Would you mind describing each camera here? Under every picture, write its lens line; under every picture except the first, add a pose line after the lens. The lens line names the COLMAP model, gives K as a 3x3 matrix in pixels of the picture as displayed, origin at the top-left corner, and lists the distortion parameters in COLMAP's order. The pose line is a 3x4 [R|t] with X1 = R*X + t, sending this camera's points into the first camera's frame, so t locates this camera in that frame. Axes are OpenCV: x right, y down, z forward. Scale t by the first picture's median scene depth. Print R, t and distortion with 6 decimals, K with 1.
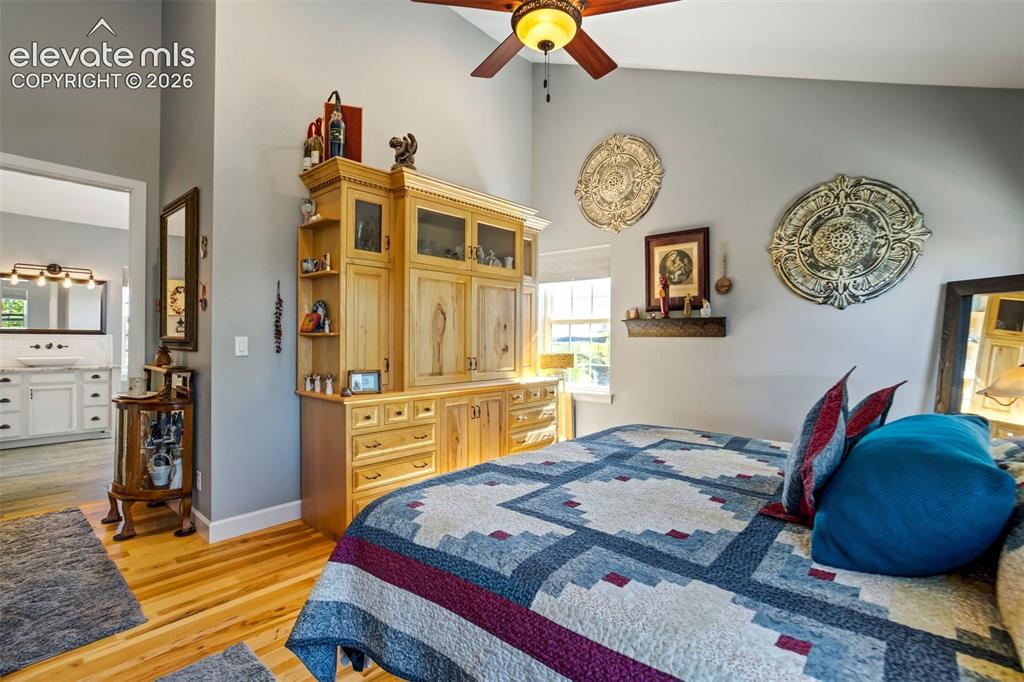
lens RADIAL K [[473.5, 0, 515.6], [0, 473.5, 335.9], [0, 0, 1]] dist [-0.019925, 0.009212]
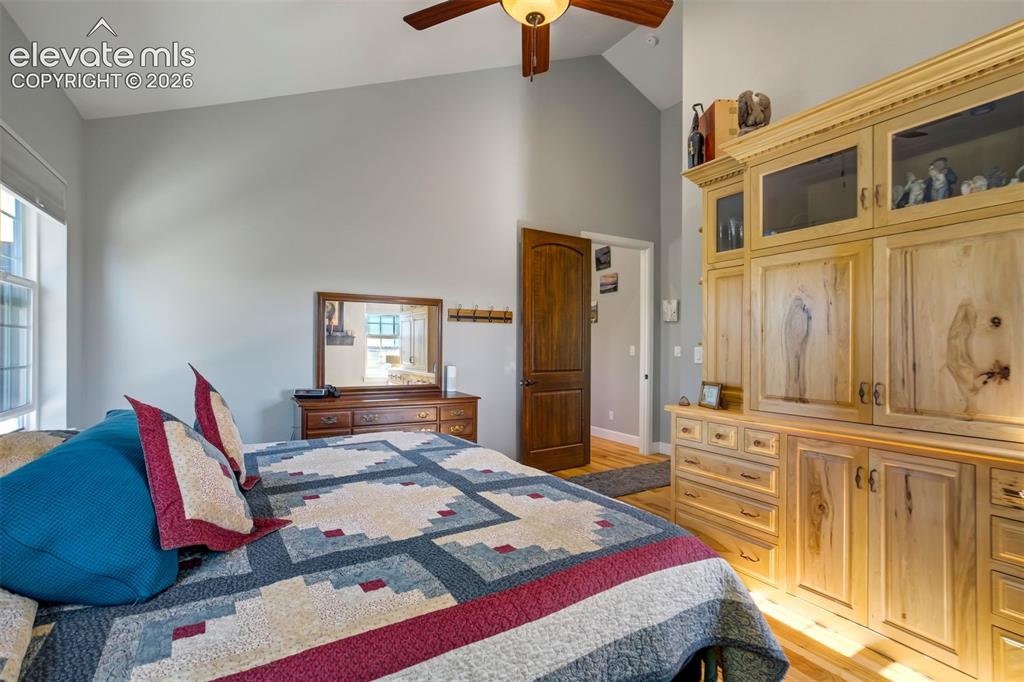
lens RADIAL K [[480.6, 0, 515.2], [0, 480.6, 340.5], [0, 0, 1]] dist [-0.046279, 0.026891]
pose [[-0.302957, -0.014380, -0.952896, 0.606484], [0.002972, 0.999867, -0.016034, 0.004066], [0.953000, -0.007689, -0.302874, 0.808500]]
